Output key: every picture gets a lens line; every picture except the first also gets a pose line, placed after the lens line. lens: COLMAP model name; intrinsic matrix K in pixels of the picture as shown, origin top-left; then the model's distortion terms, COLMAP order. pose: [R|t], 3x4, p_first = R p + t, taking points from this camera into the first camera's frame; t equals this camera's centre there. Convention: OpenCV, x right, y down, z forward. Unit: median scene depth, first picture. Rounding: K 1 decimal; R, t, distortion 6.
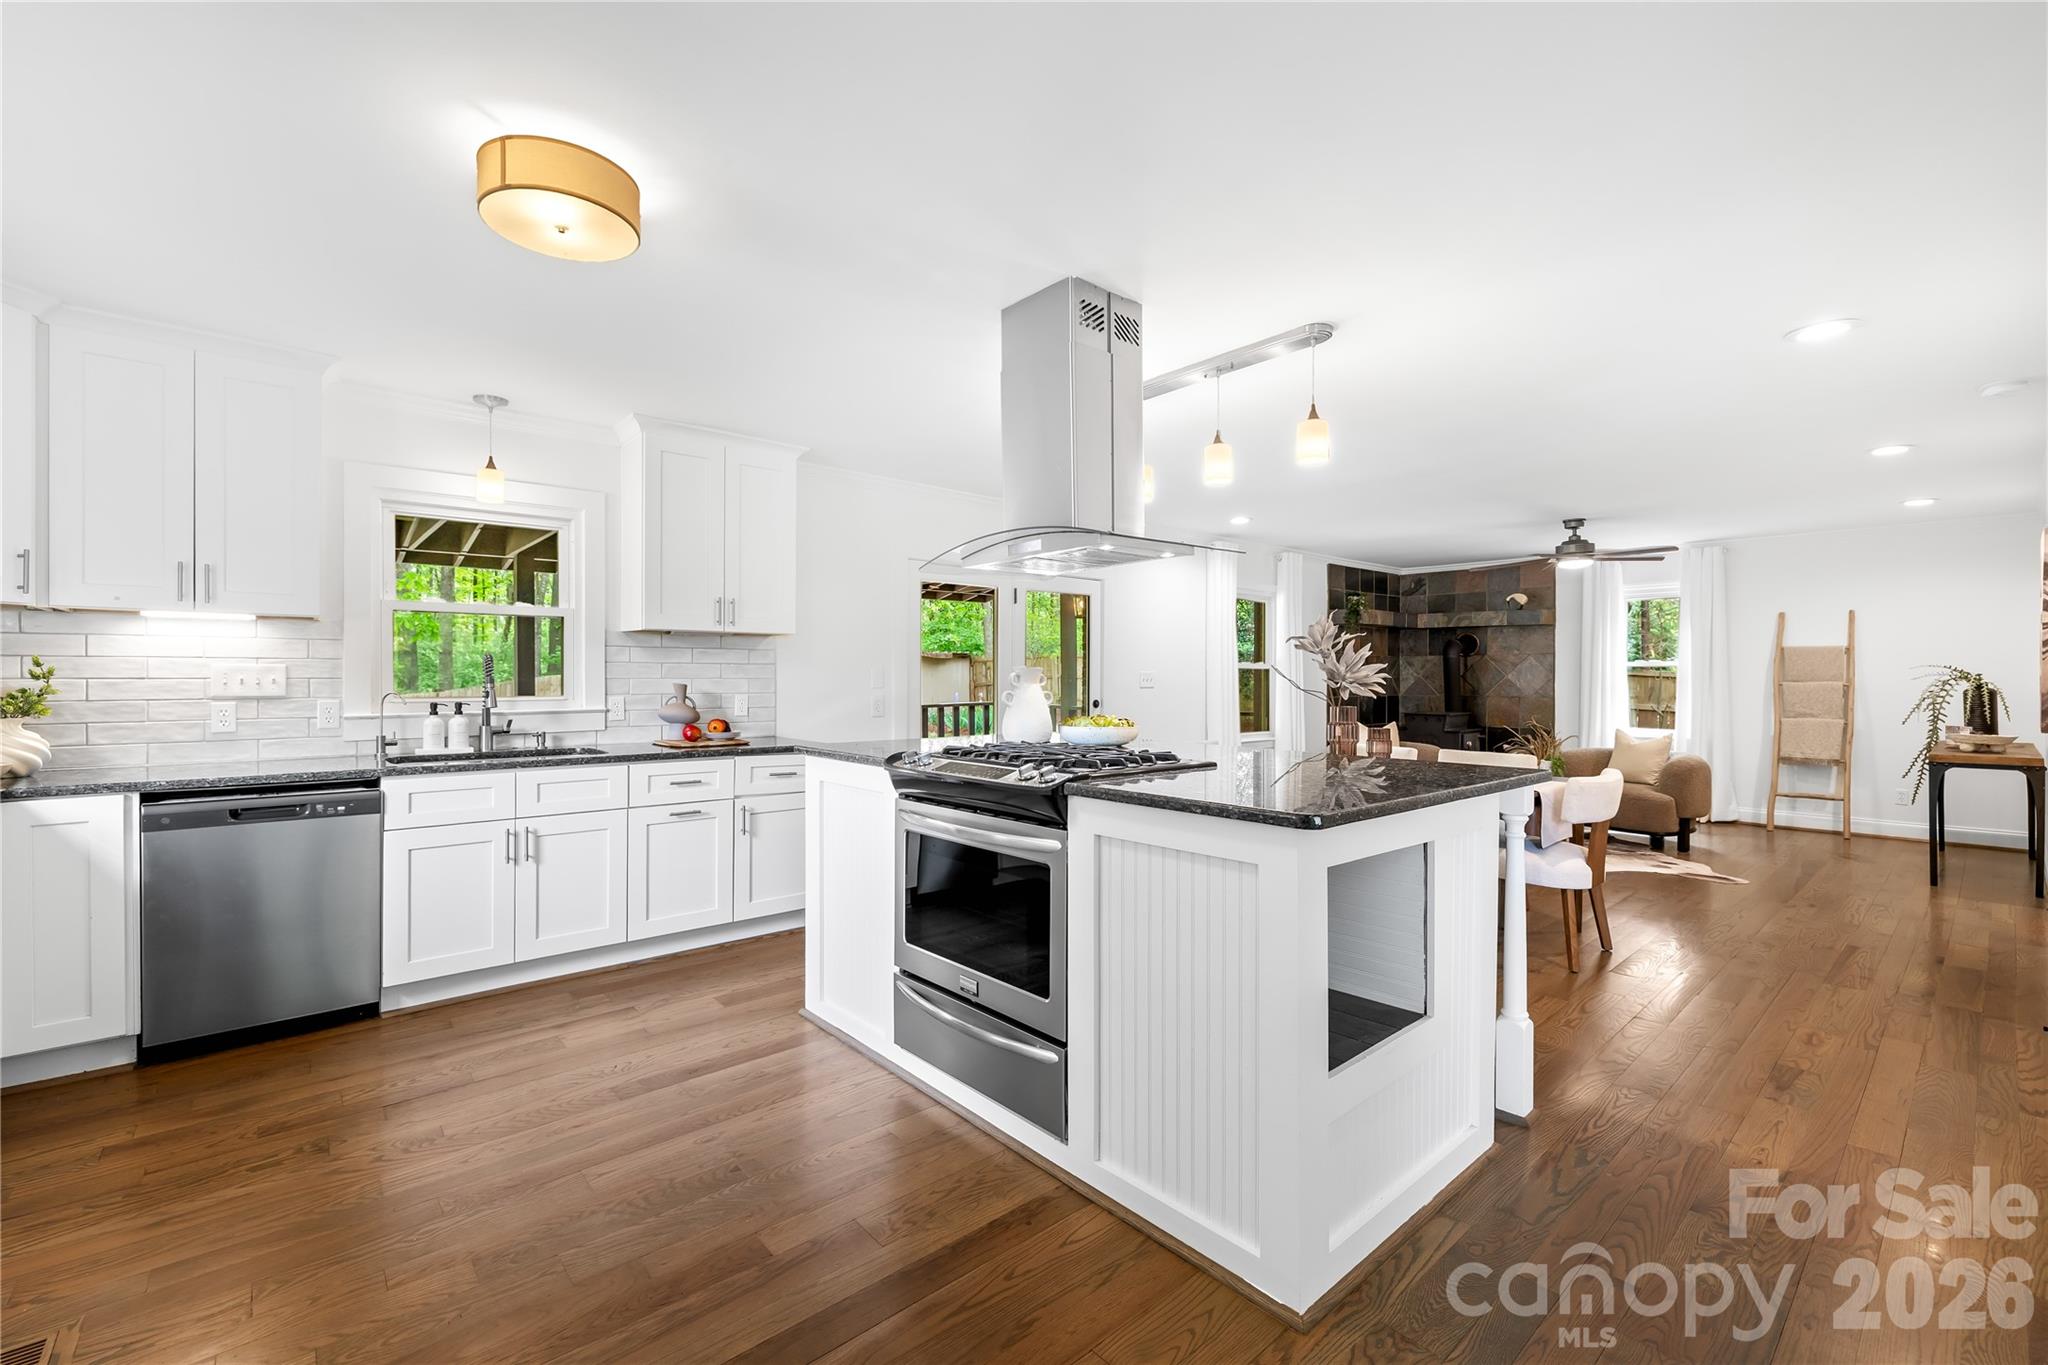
lens RADIAL K [[868.0, 0, 1024.6], [0, 868.0, 677.3], [0, 0, 1]] dist [0.000155, -0.000115]
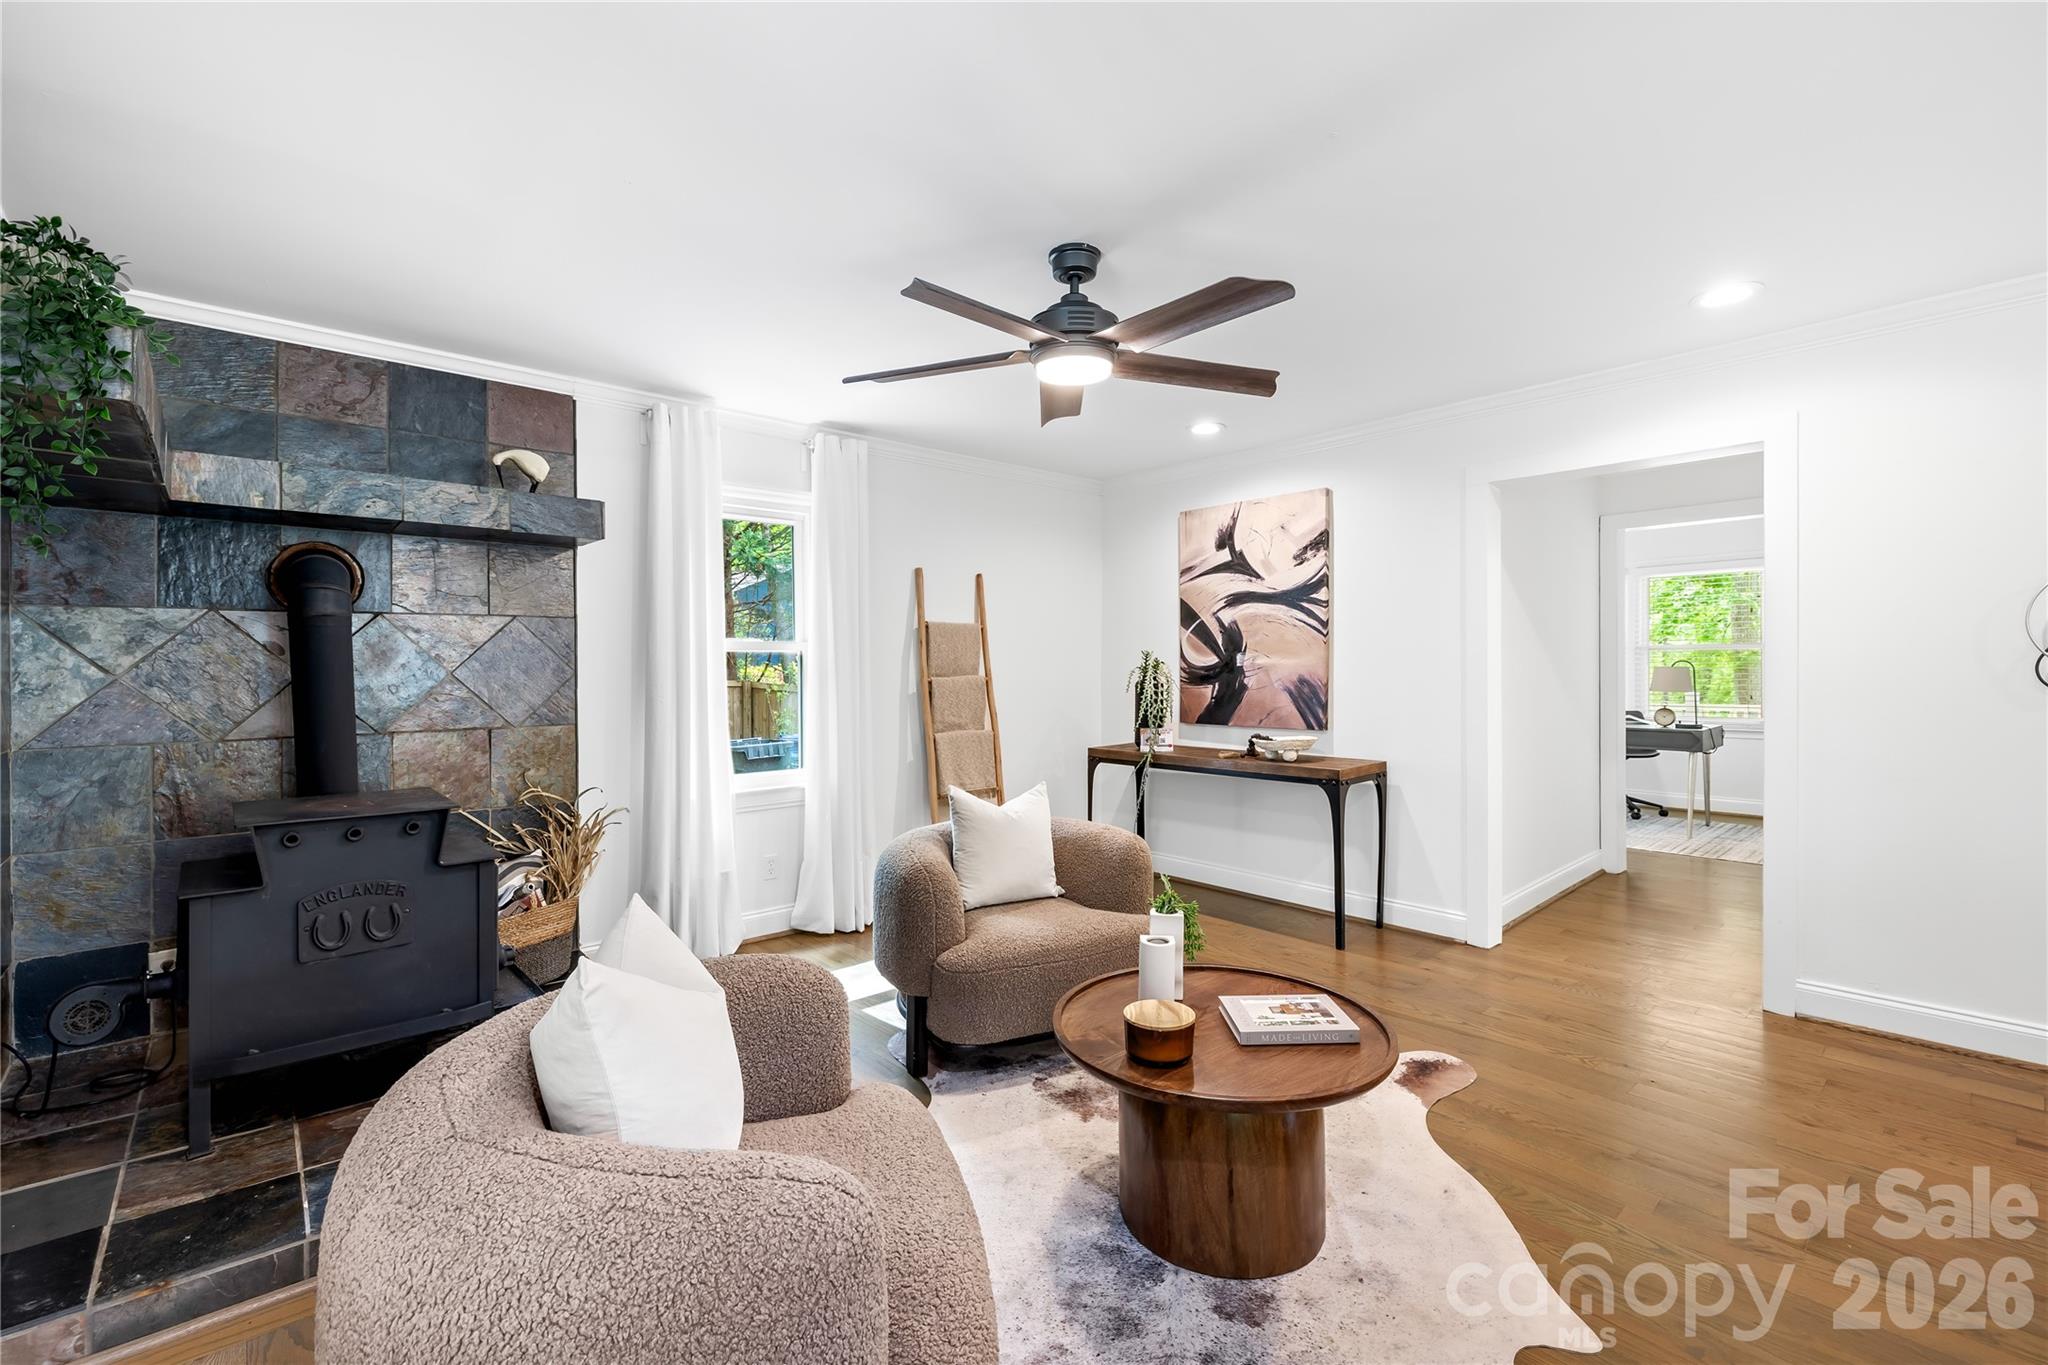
lens RADIAL K [[868.0, 0, 1025.6], [0, 868.0, 675.3], [0, 0, 1]] dist [0.000155, -0.000115]
pose [[-0.001058, -0.010436, 0.999945, 0.428333], [0.012201, 0.999871, 0.010448, -0.003145], [-0.999925, 0.012212, -0.000930, 1.725673]]
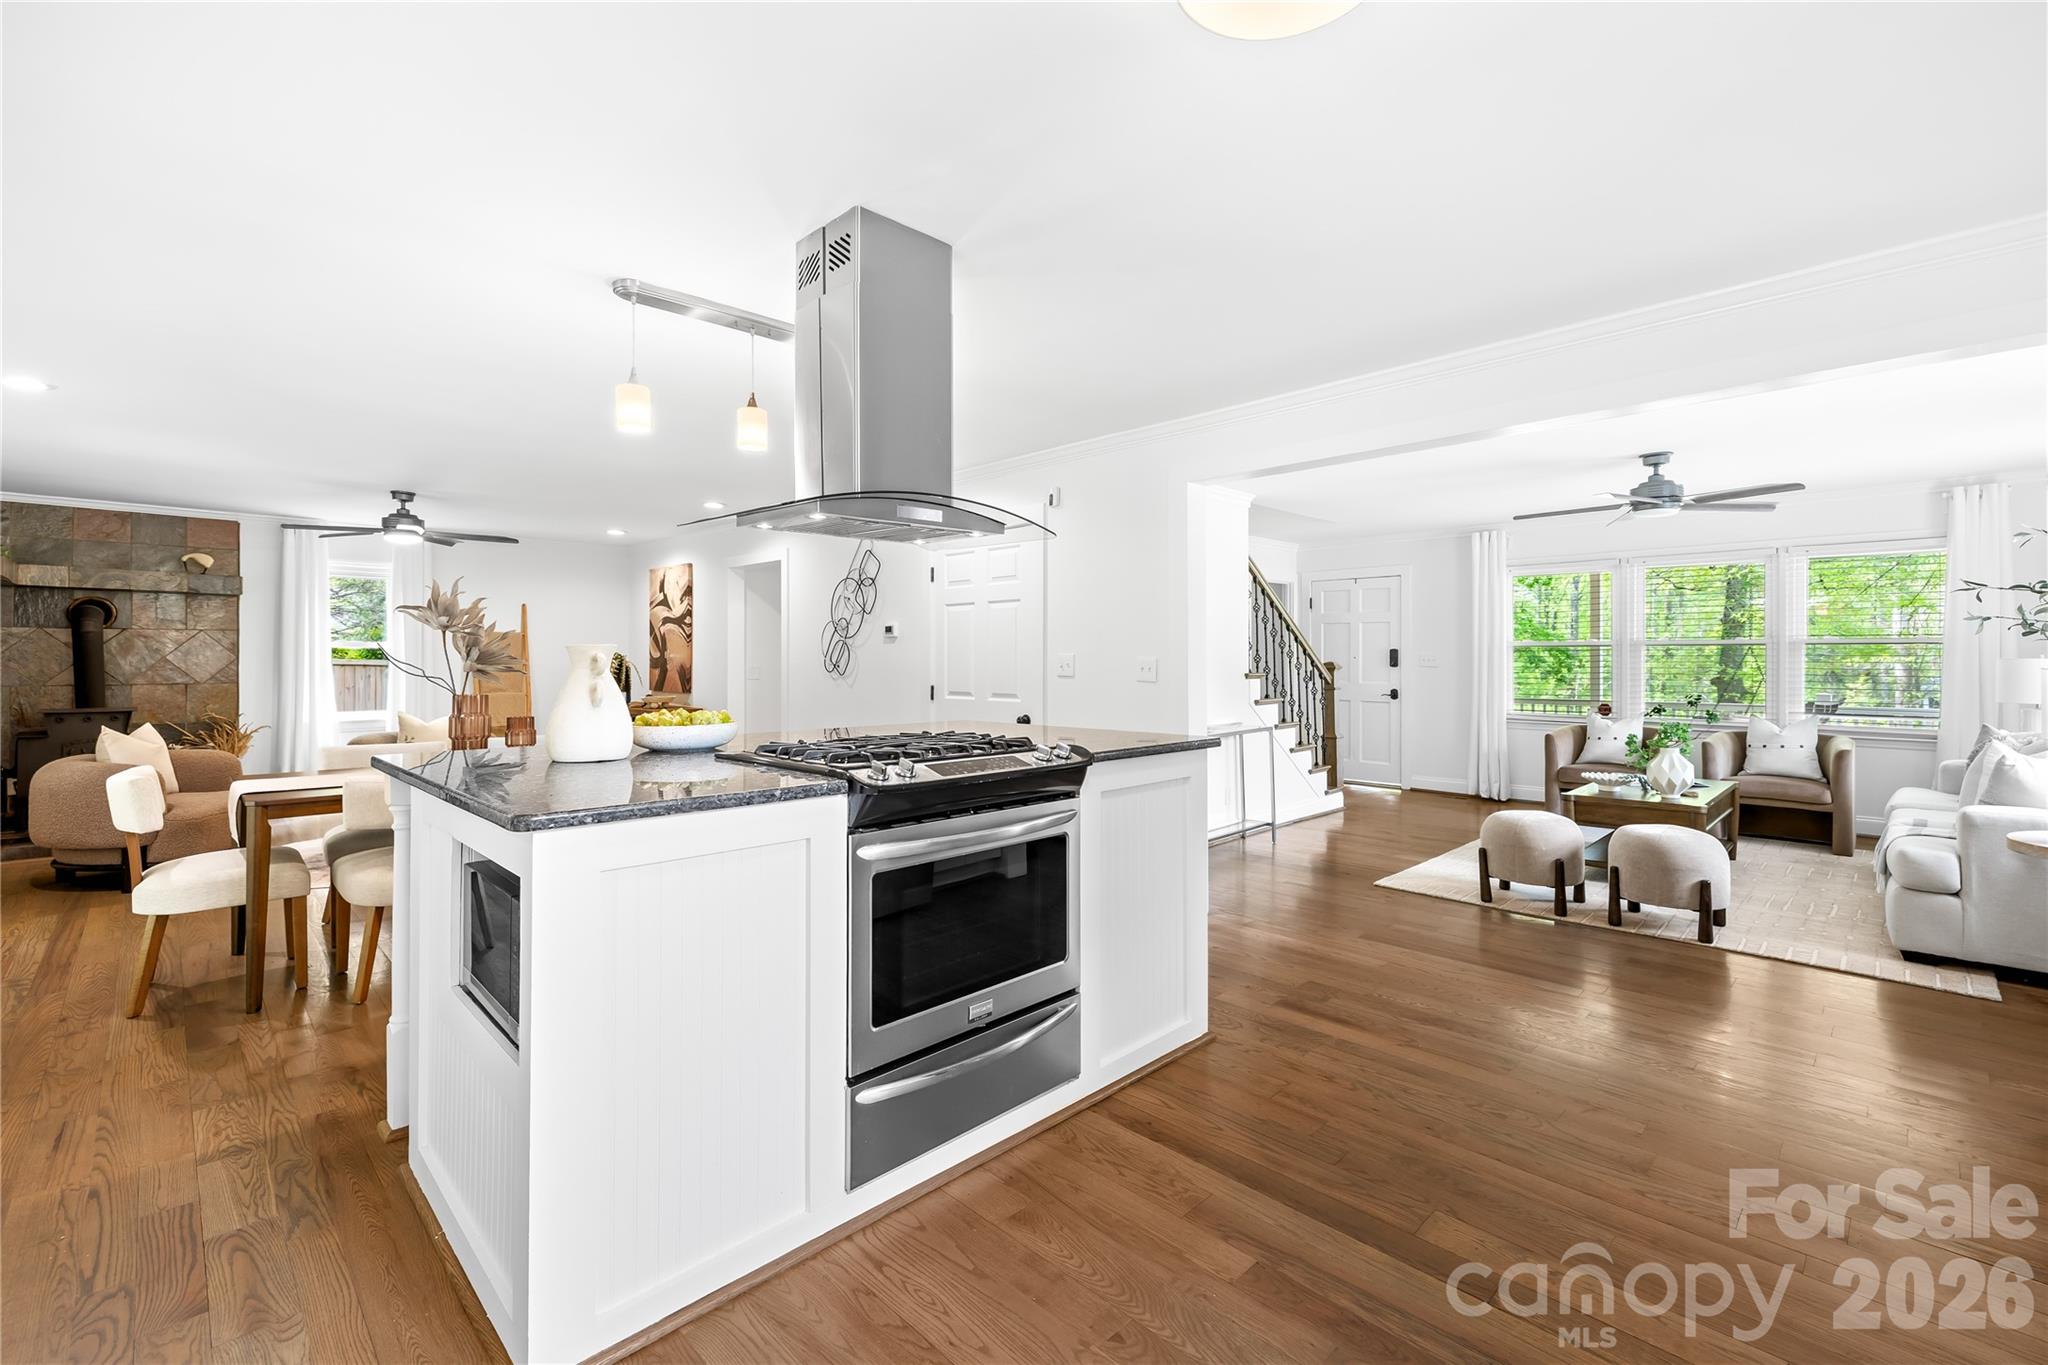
lens RADIAL K [[868.0, 0, 1033.6], [0, 868.0, 658.2], [0, 0, 1]] dist [0.000155, -0.000115]
pose [[-0.056172, -0.001946, 0.998419, -0.588870], [0.000984, 0.999998, 0.002004, -0.002656], [-0.998421, 0.001095, -0.056170, 0.619821]]
